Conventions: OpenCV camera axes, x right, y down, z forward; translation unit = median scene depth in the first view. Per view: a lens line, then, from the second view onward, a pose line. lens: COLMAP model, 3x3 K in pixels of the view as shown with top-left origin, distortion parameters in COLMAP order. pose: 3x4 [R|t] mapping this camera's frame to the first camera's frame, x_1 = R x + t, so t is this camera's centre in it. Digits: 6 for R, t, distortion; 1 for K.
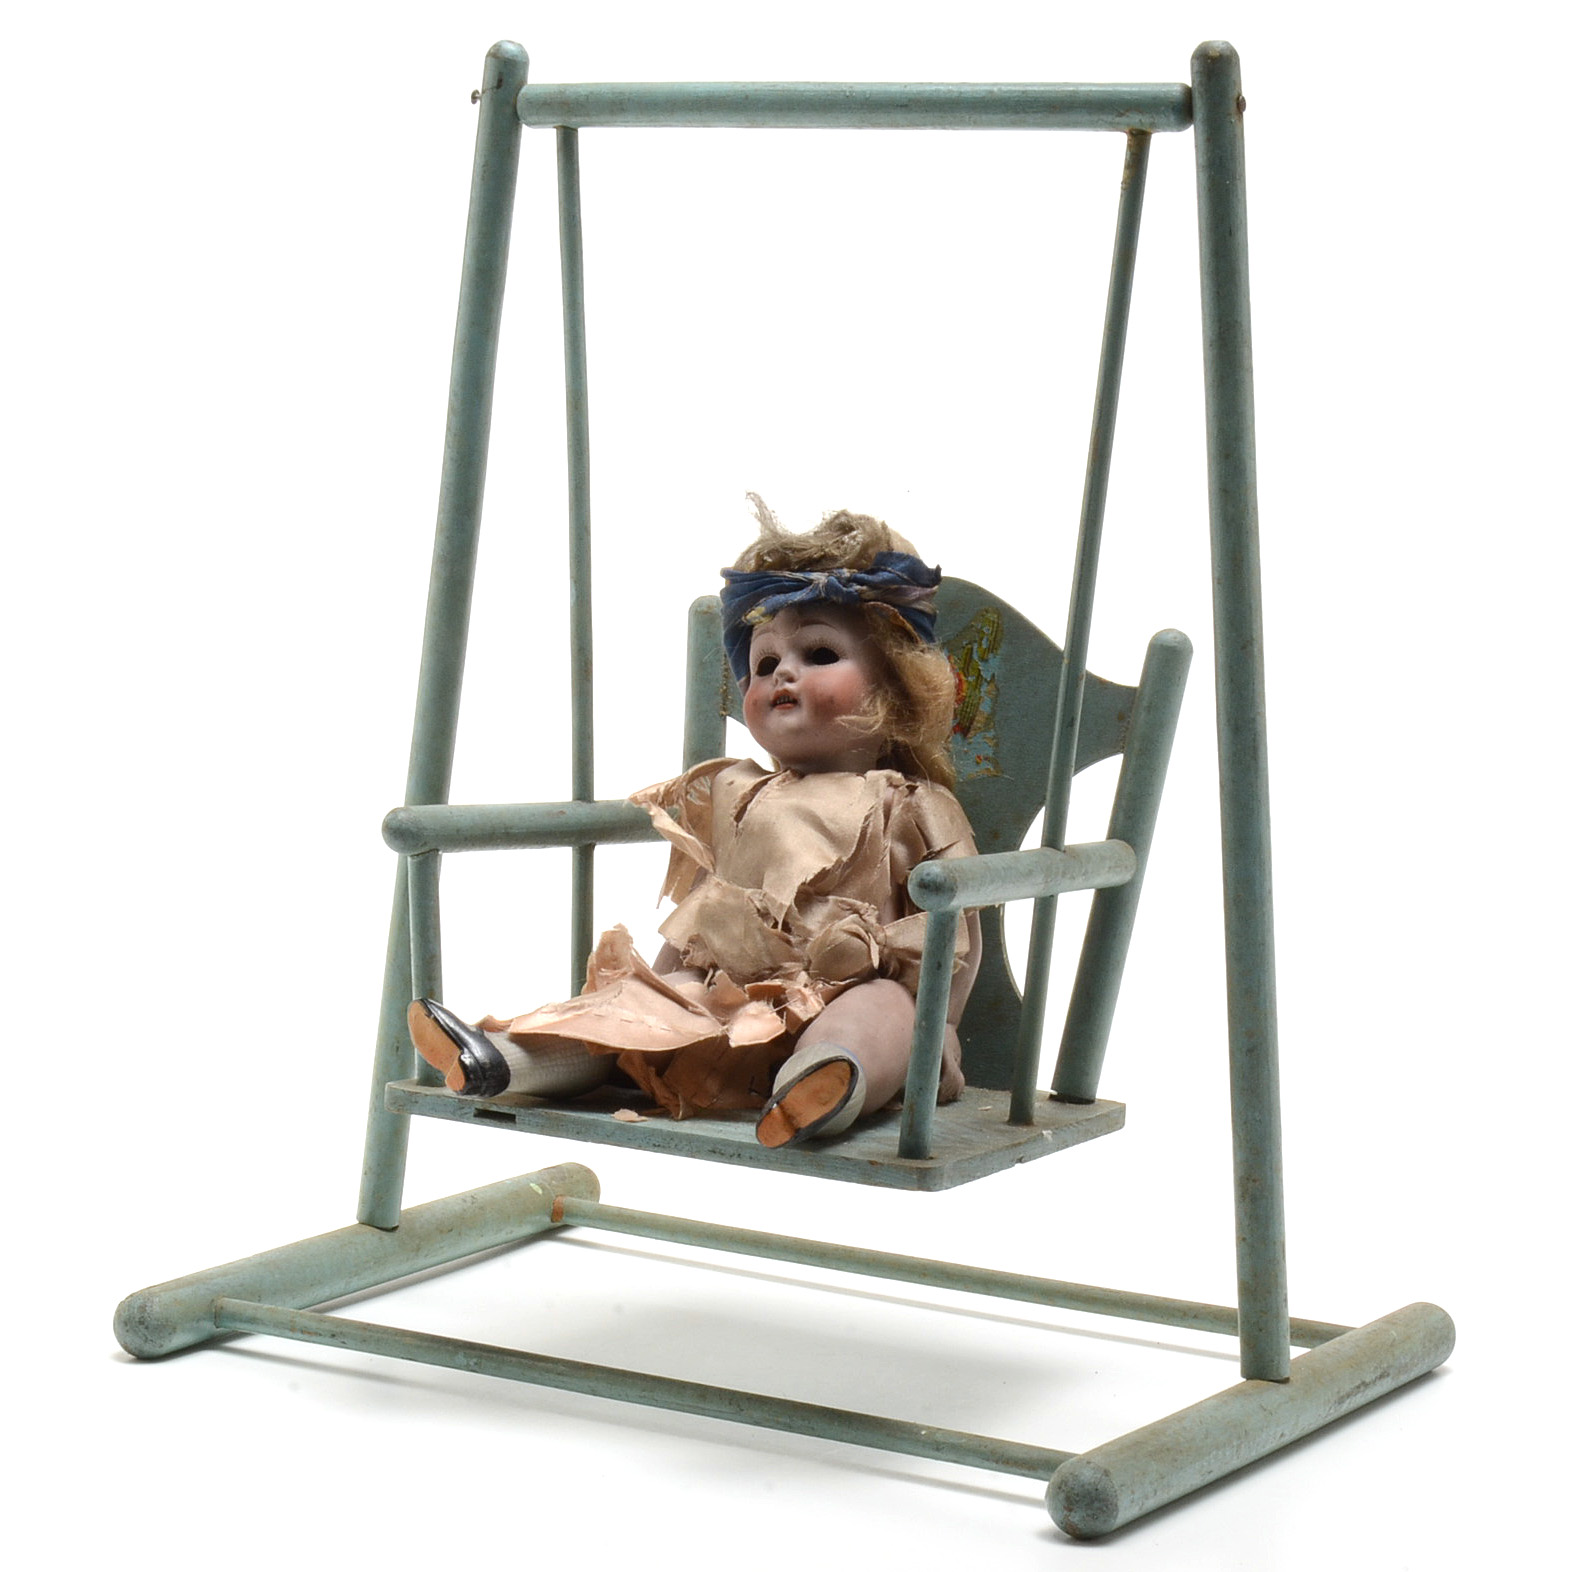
lens RADIAL K [[4368.5, 0, 786.0], [0, 4368.5, 786.0], [0, 0, 1]] dist [-0.001560, 0.212766]
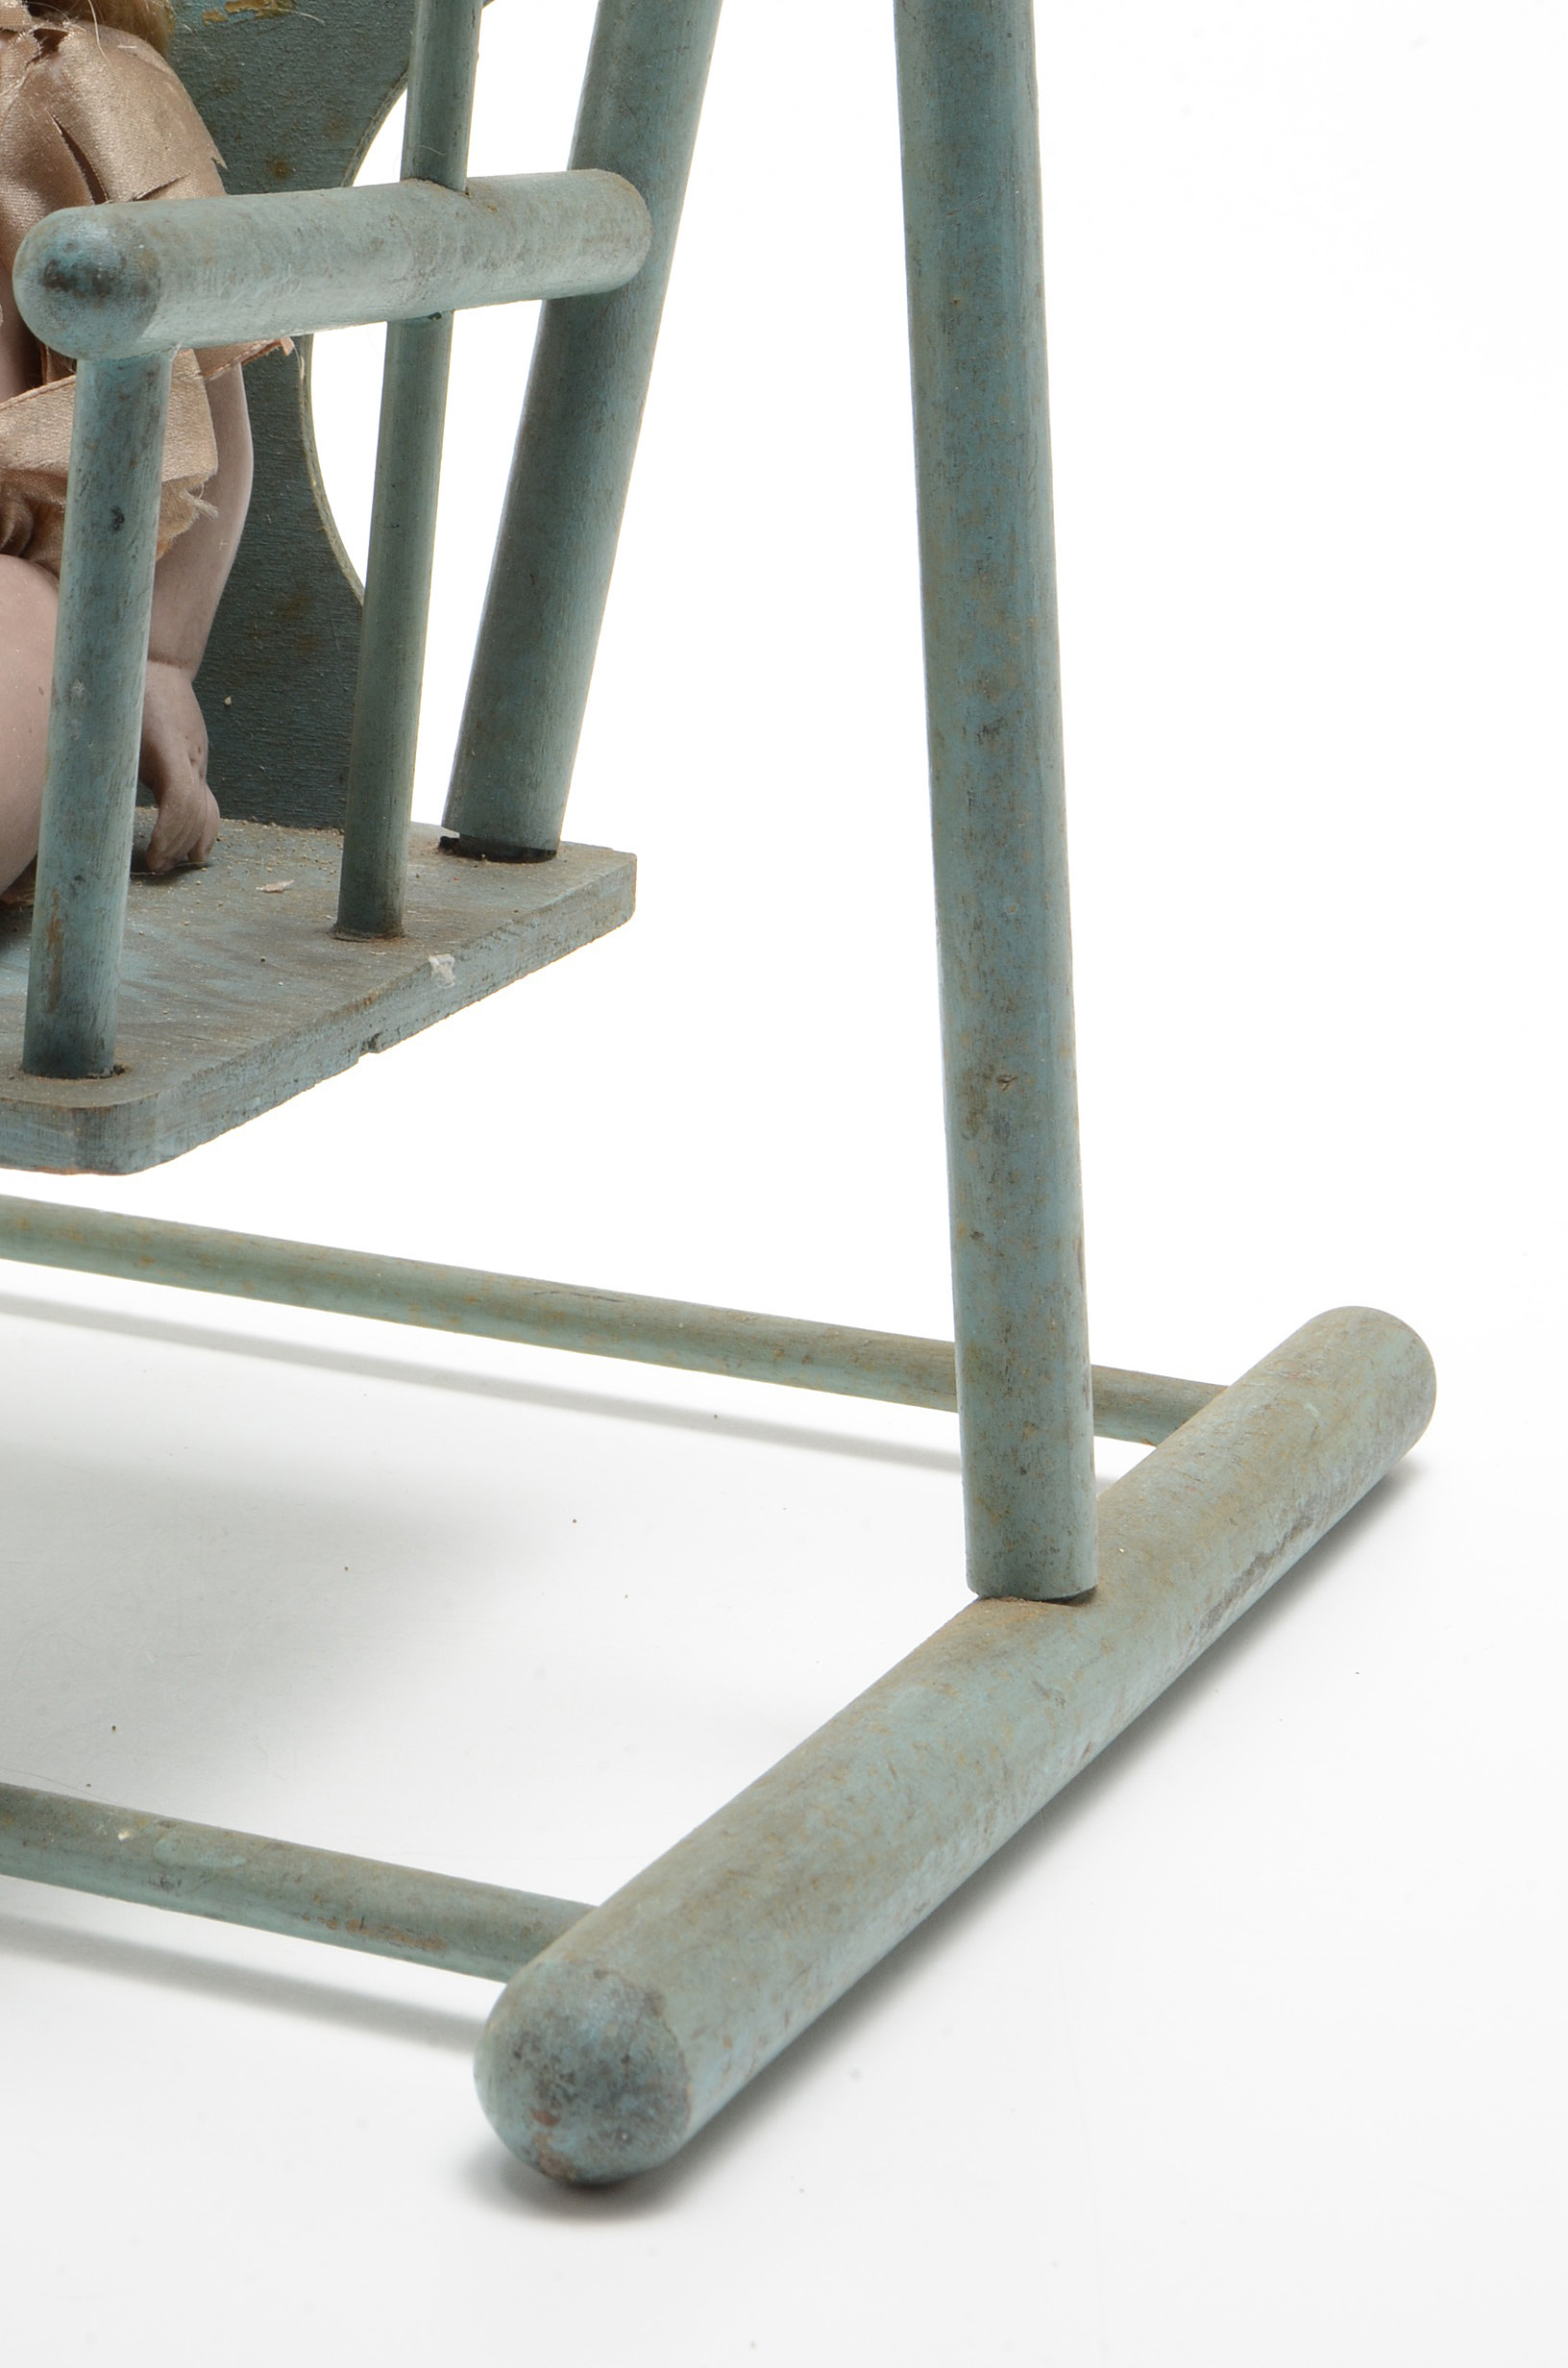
lens RADIAL K [[5243.1, 0, 784.0], [0, 5243.1, 1184.0], [0, 0, 1]] dist [0.232238, -4.252023]
pose [[0.990641, -0.039307, 0.130712, 0.028663], [0.016070, 0.984565, 0.174279, 0.019940], [-0.135545, -0.170547, 0.975982, 0.540832]]
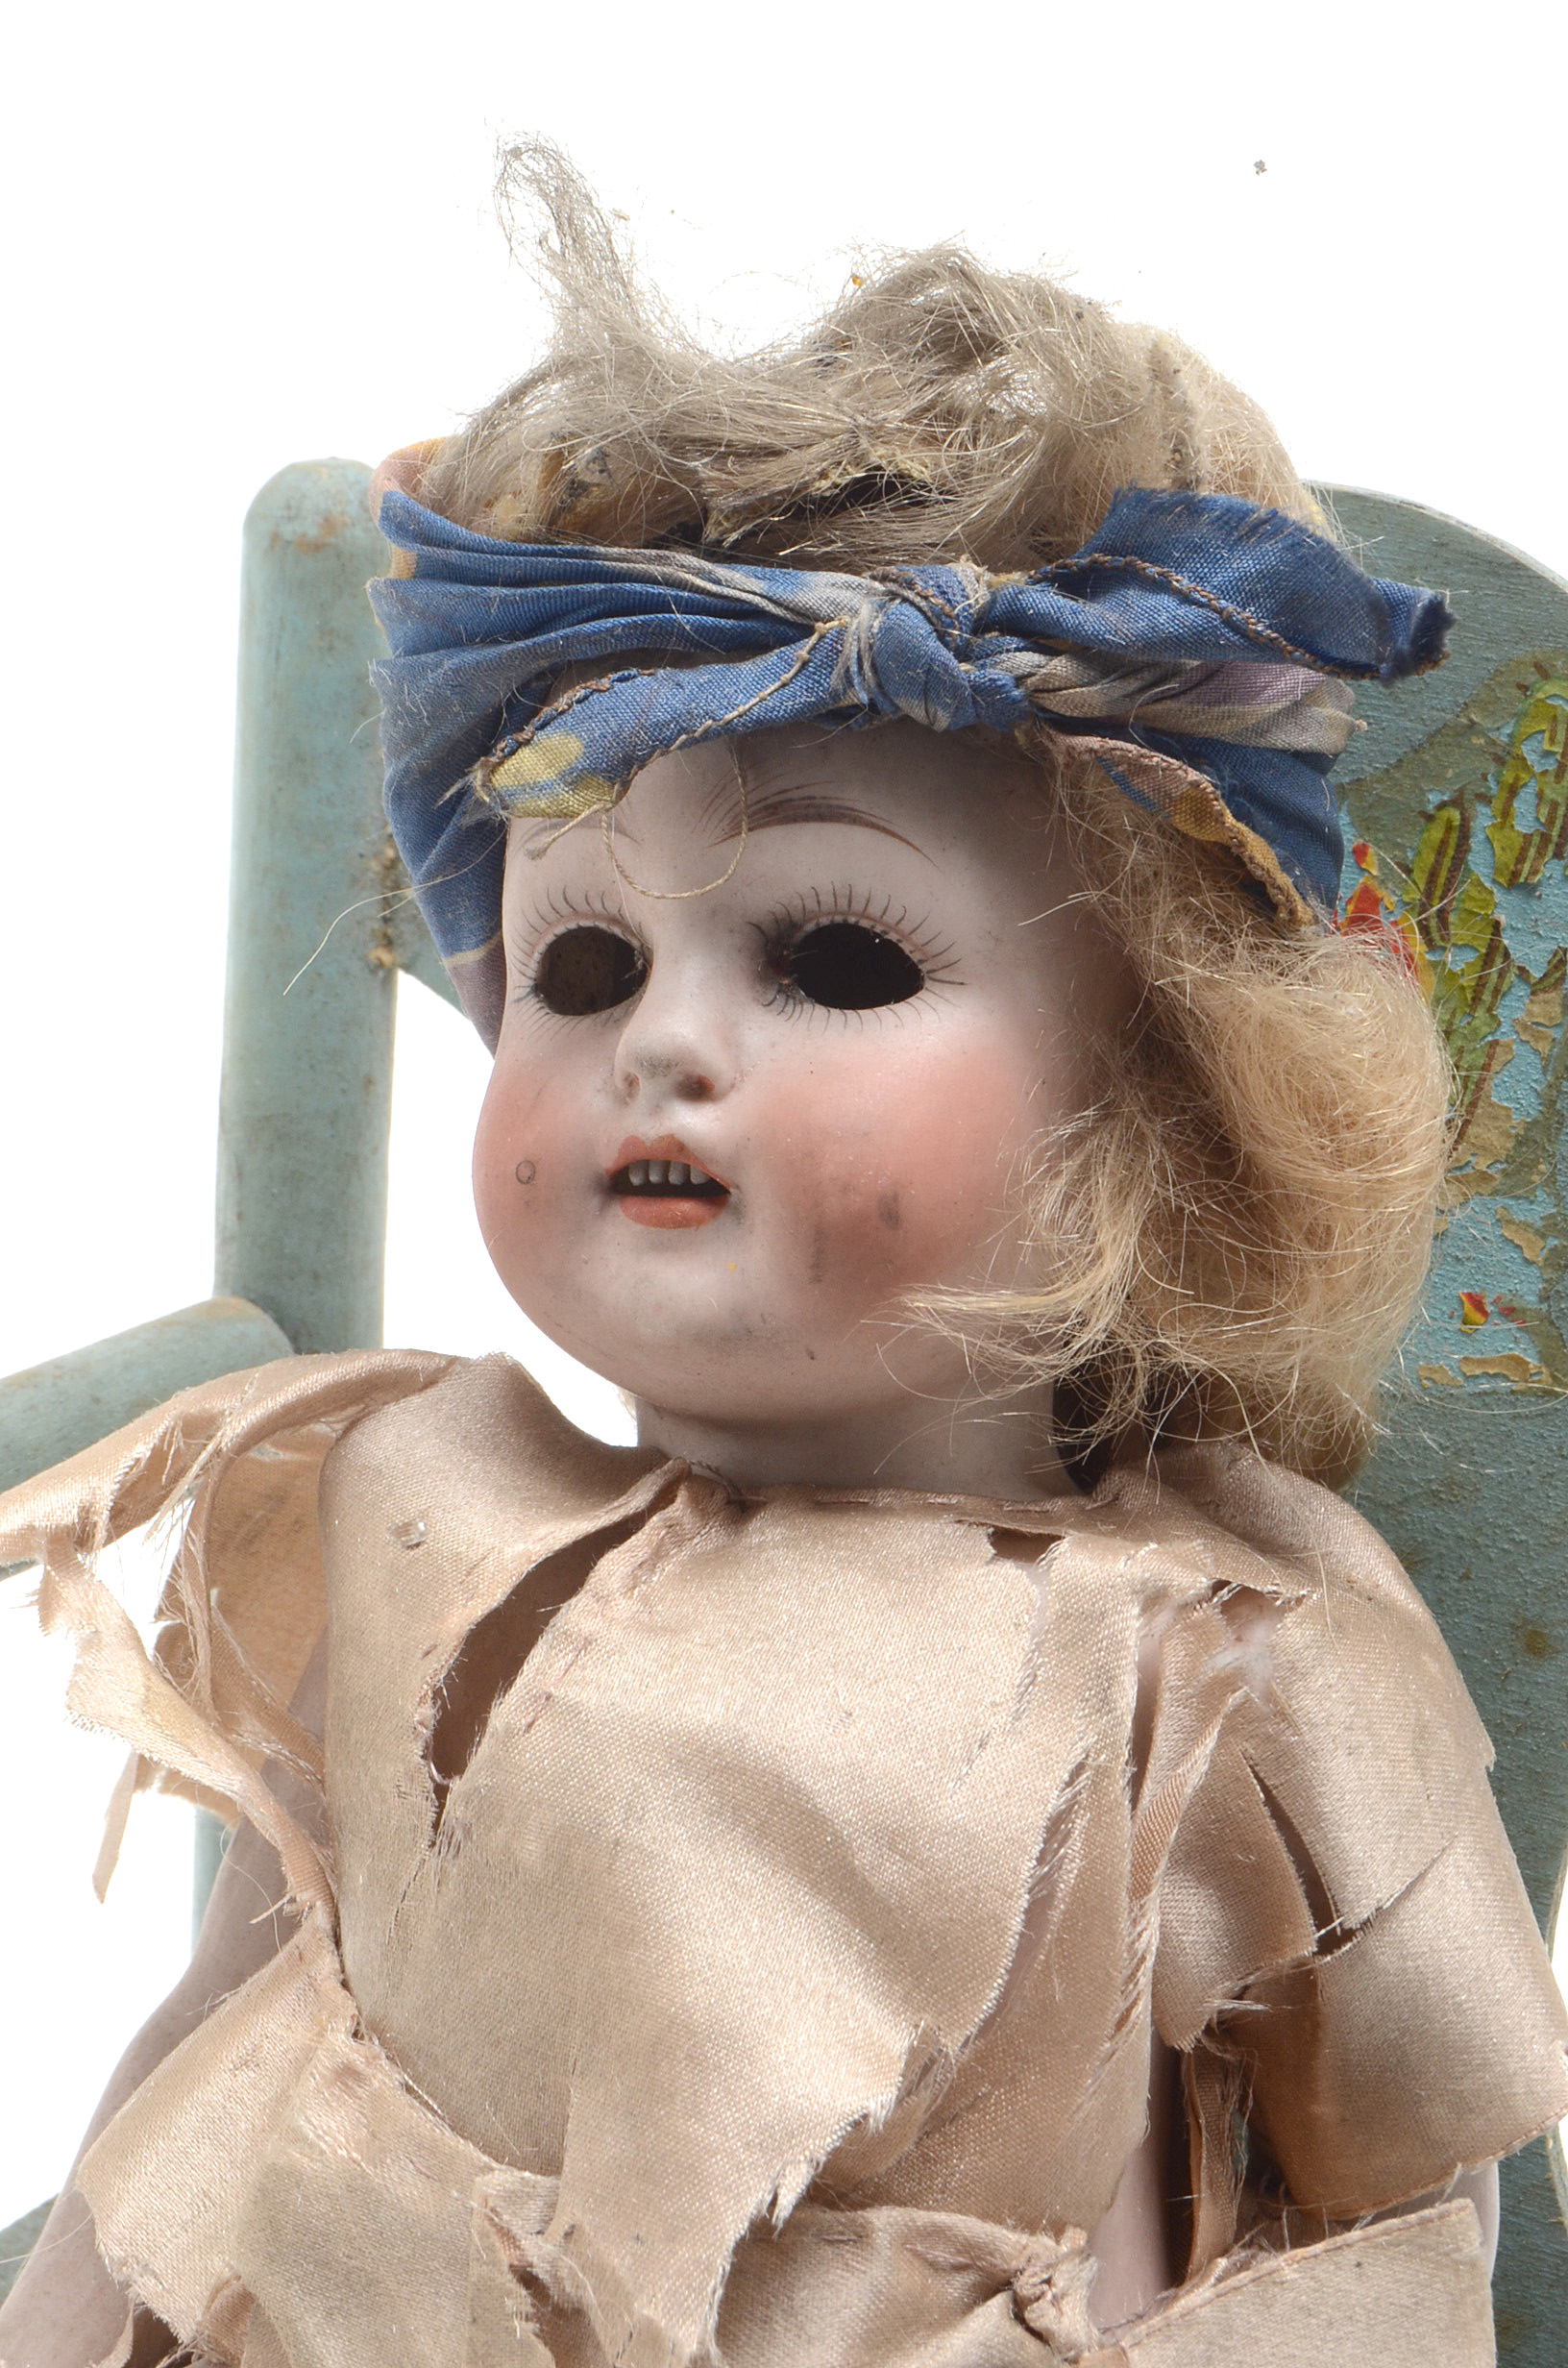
lens RADIAL K [[5243.1, 0, 784.0], [0, 5243.1, 1184.0], [0, 0, 1]] dist [0.232238, -4.252023]
pose [[0.997955, 0.013797, 0.062410, -0.010769], [-0.029545, 0.965426, 0.258997, -0.087125], [-0.056679, -0.260311, 0.963860, 0.756154]]
